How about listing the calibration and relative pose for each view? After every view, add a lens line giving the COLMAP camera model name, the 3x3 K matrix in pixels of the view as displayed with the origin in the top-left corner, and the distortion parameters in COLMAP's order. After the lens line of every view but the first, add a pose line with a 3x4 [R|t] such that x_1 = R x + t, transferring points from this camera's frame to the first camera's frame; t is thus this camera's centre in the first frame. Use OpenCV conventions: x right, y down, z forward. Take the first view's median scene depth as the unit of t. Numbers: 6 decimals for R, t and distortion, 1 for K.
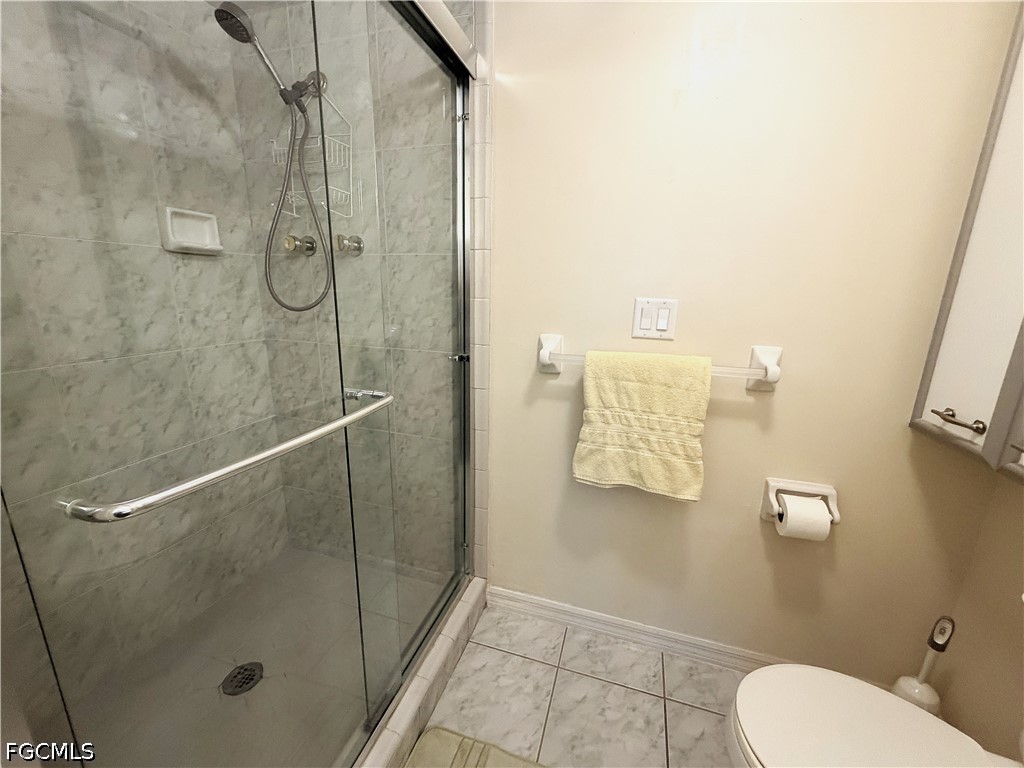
lens RADIAL K [[408.0, 0, 509.1], [0, 408.0, 384.6], [0, 0, 1]] dist [0.002061, -0.001059]
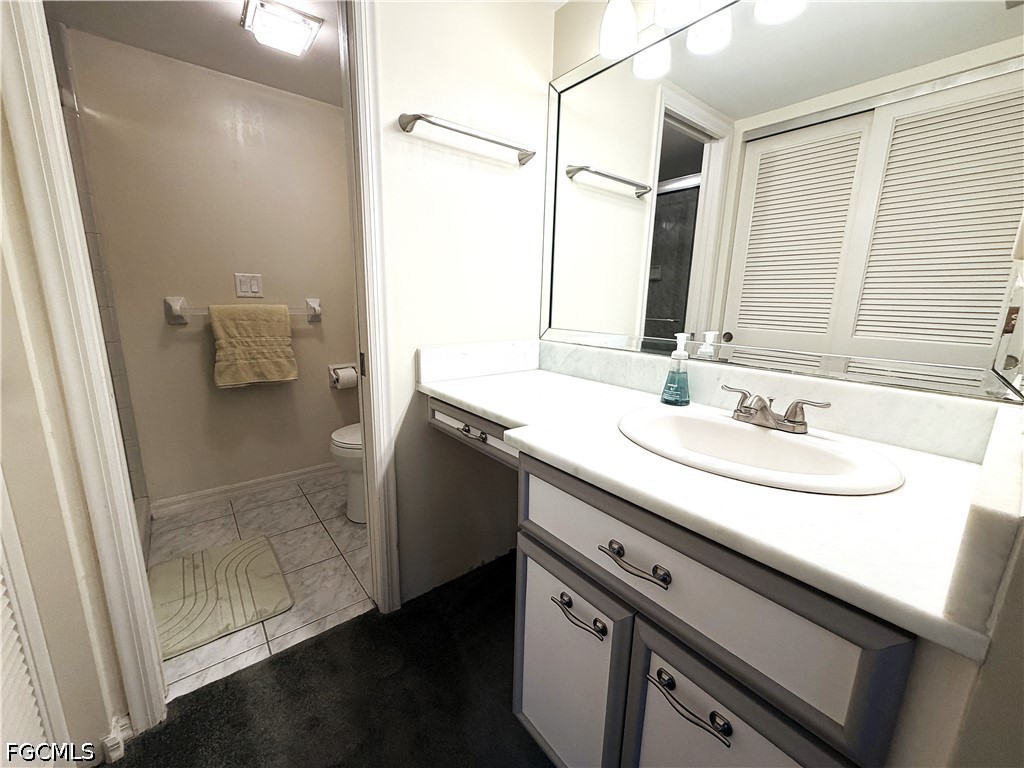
lens RADIAL K [[408.0, 0, 509.4], [0, 408.0, 383.9], [0, 0, 1]] dist [0.002061, -0.001059]
pose [[0.553435, -0.182147, 0.812732, -0.530935], [0.183810, 0.978445, 0.094120, 0.294218], [-0.812357, 0.097299, 0.574986, -0.882366]]
